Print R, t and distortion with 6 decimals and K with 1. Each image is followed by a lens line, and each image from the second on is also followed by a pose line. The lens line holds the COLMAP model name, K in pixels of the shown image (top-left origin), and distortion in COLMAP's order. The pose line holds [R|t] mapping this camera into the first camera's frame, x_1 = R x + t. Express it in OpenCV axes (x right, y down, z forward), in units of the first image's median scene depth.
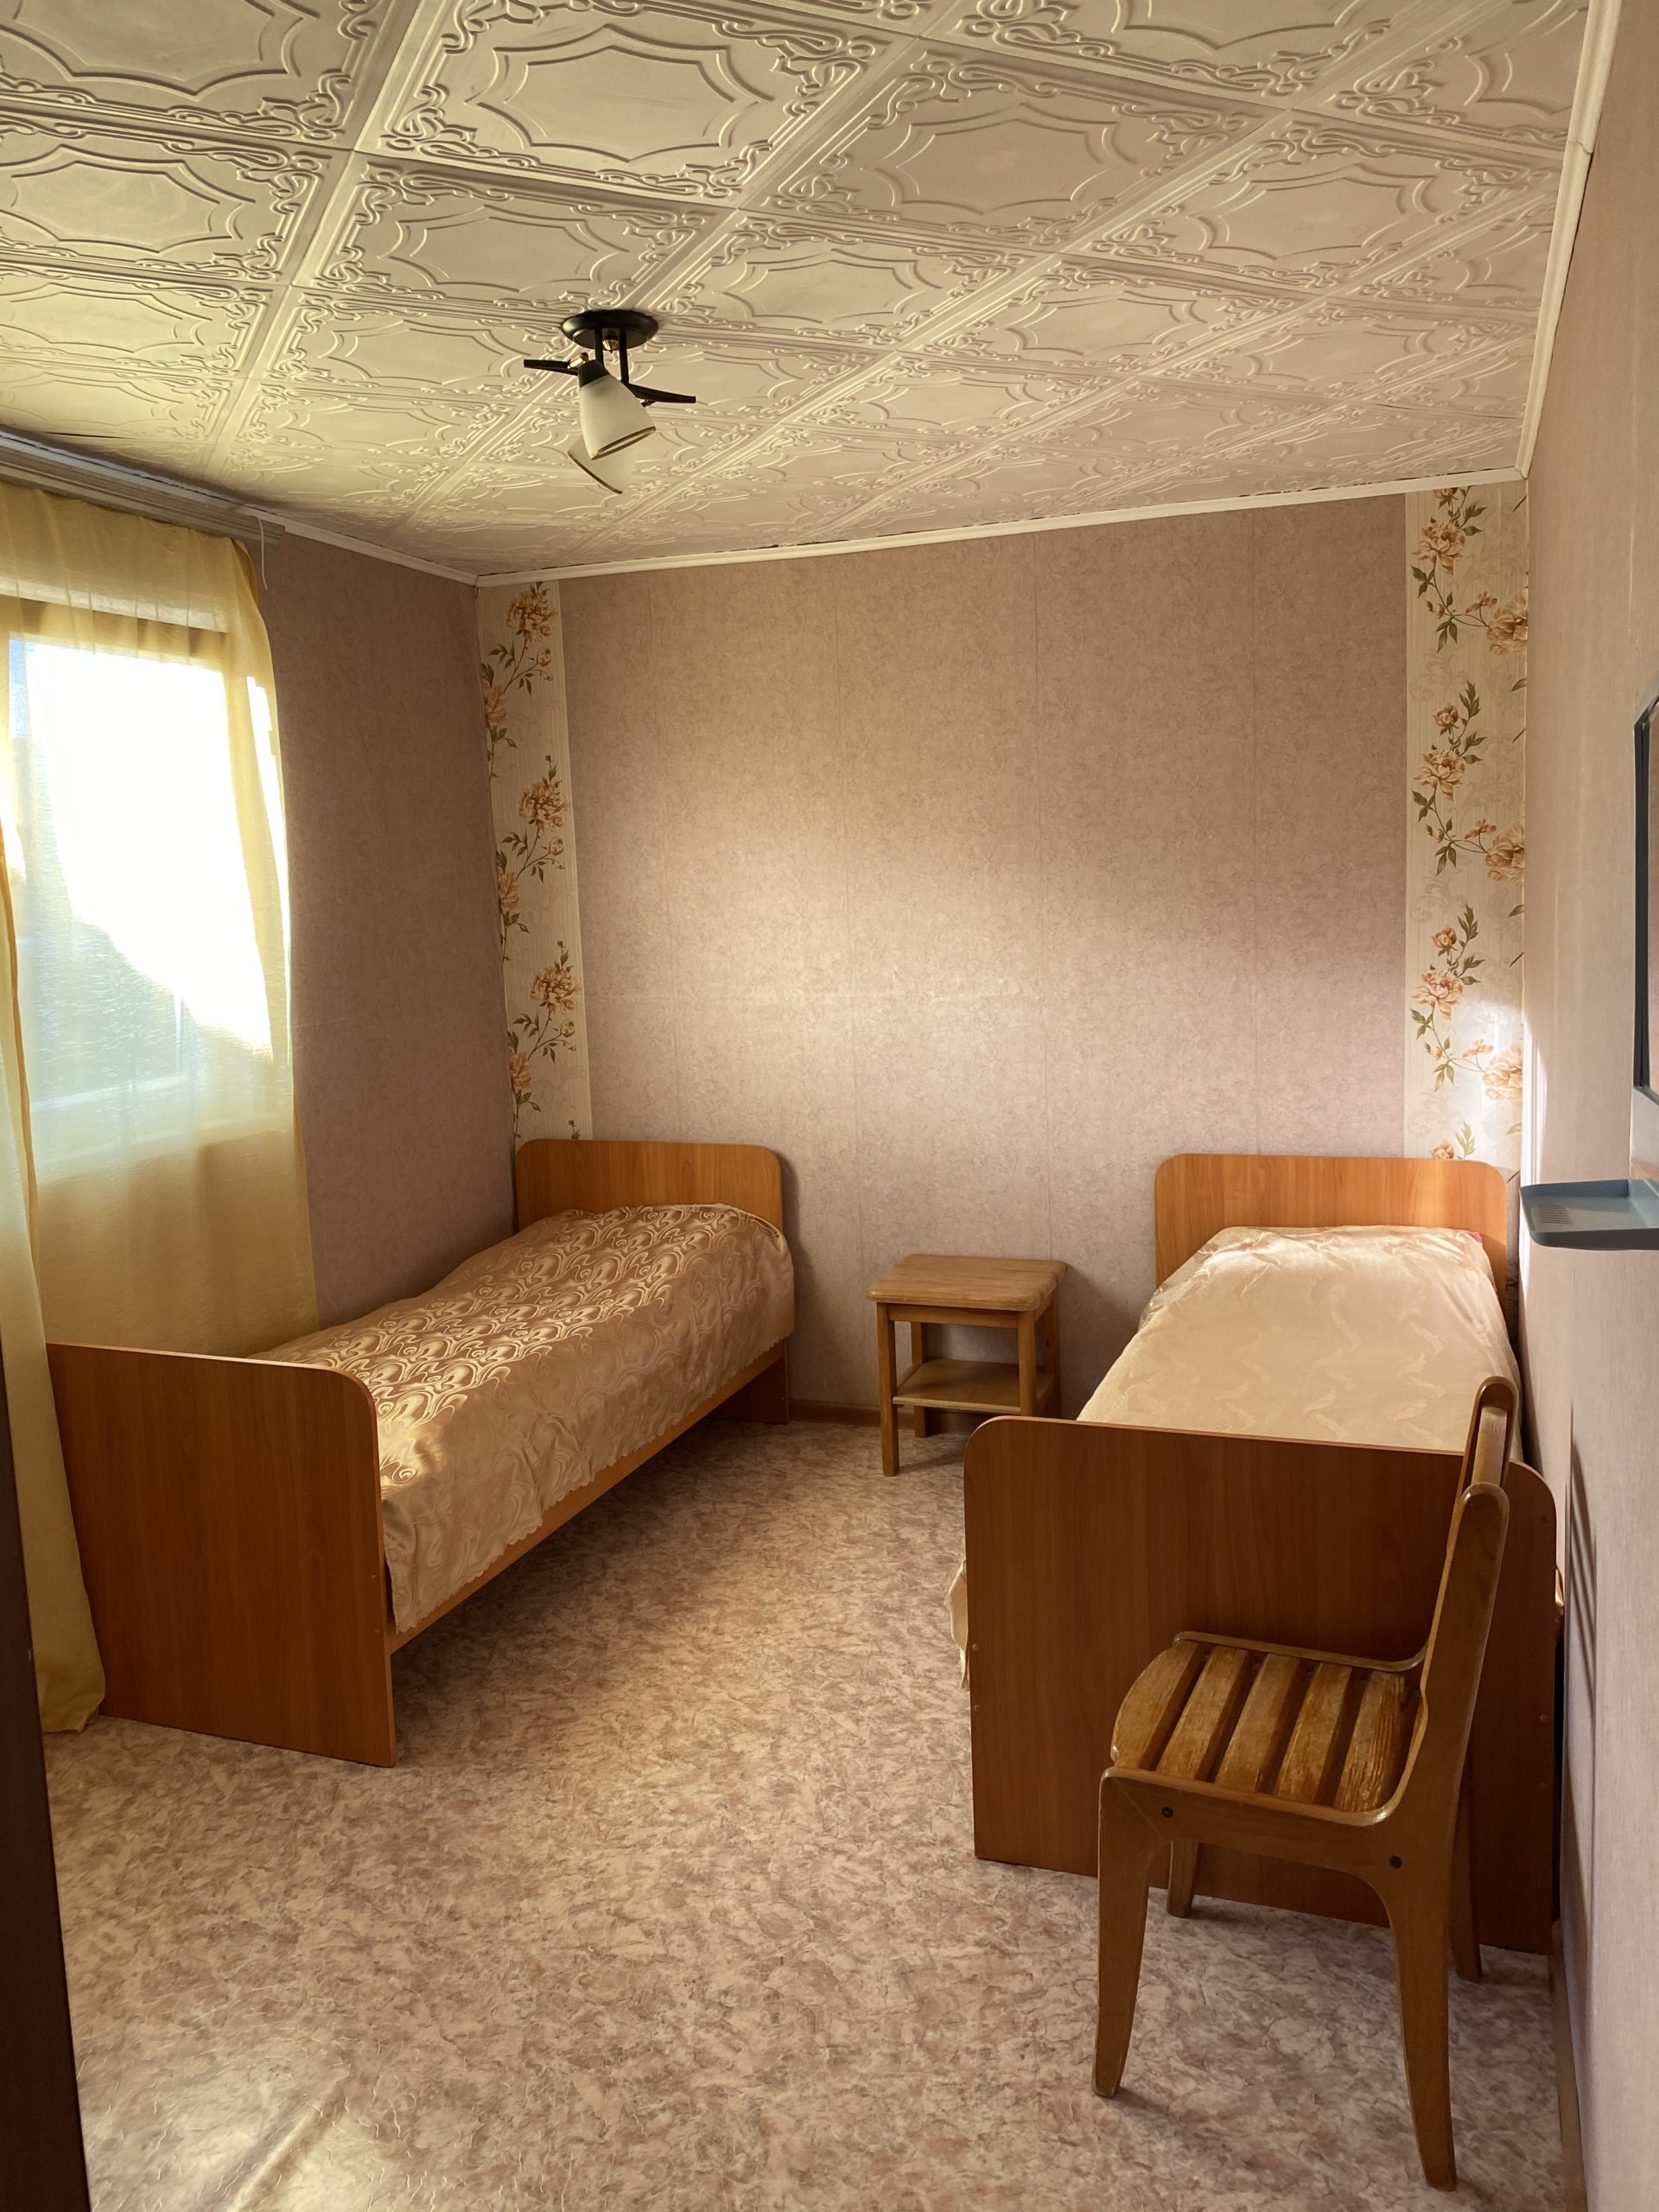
lens RADIAL K [[1684.8, 0, 837.4], [0, 1684.8, 1096.3], [0, 0, 1]] dist [0.005334, -0.001602]
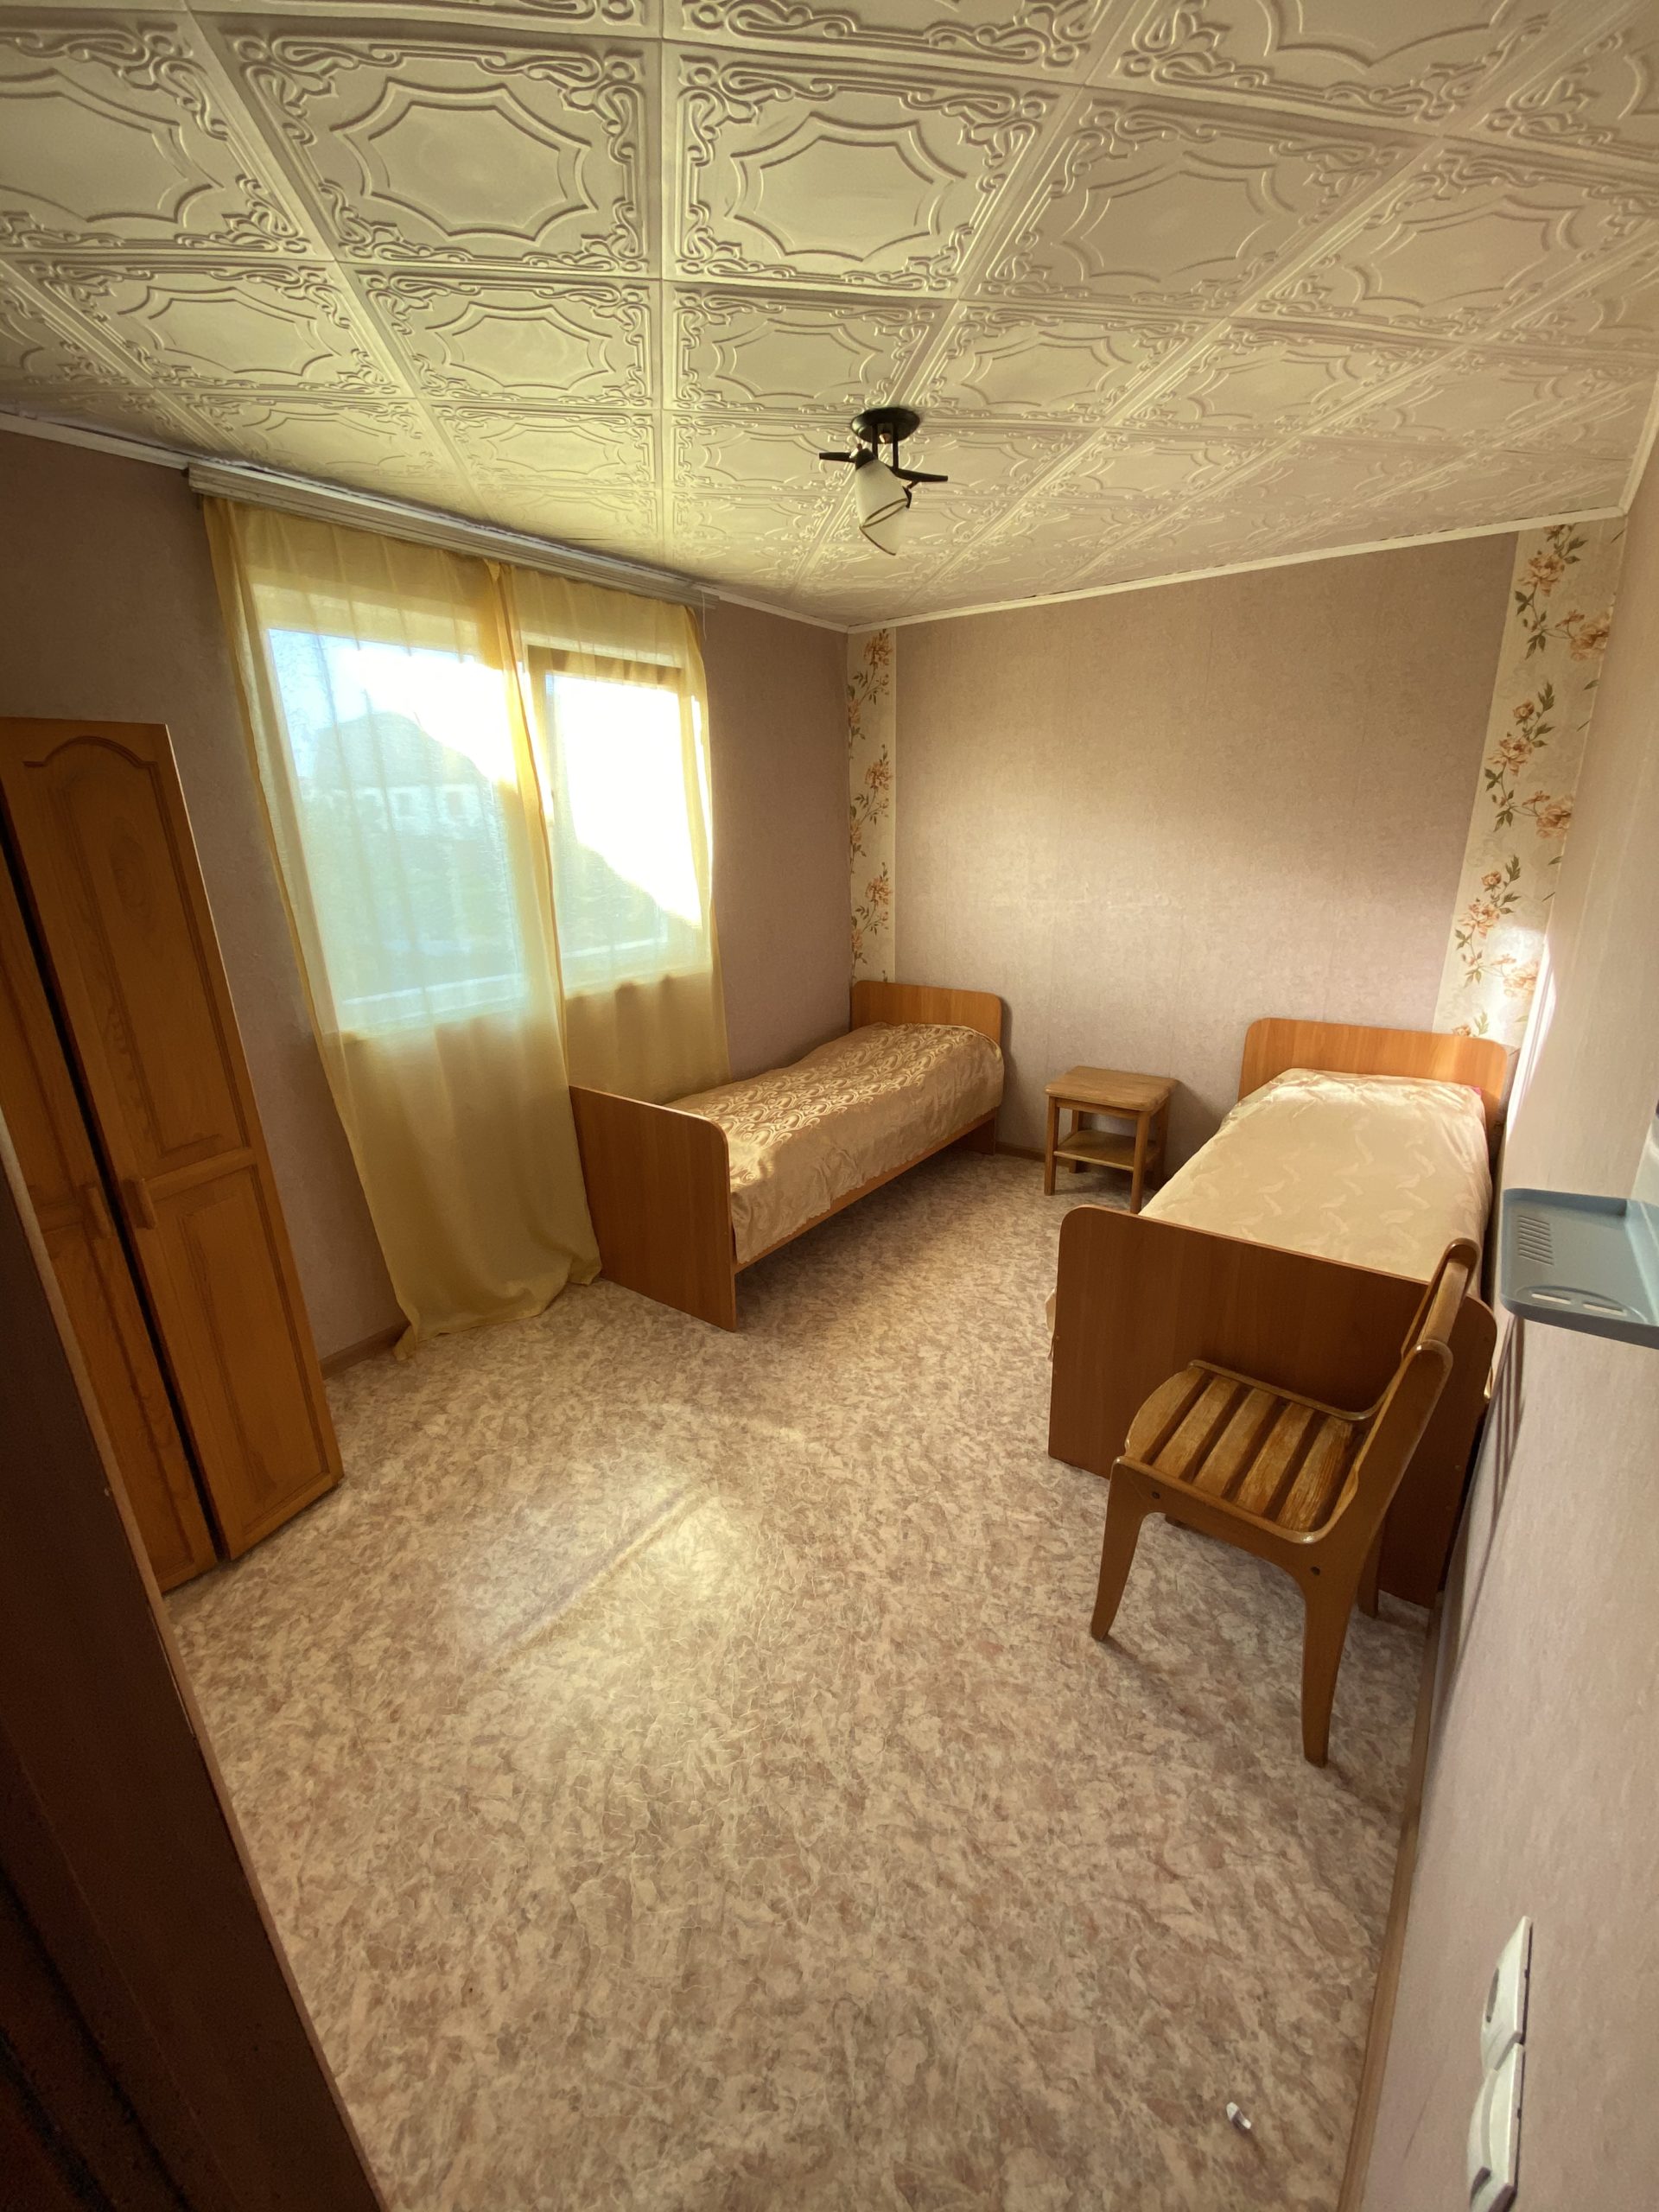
lens RADIAL K [[884.8, 0, 829.5], [0, 884.8, 1106.0], [0, 0, 1]] dist [0.021066, -0.021779]
pose [[0.959800, 0.101552, -0.261670, 0.069817], [-0.049895, 0.979137, 0.196979, -0.043148], [0.276215, -0.176005, 0.944843, 0.184690]]
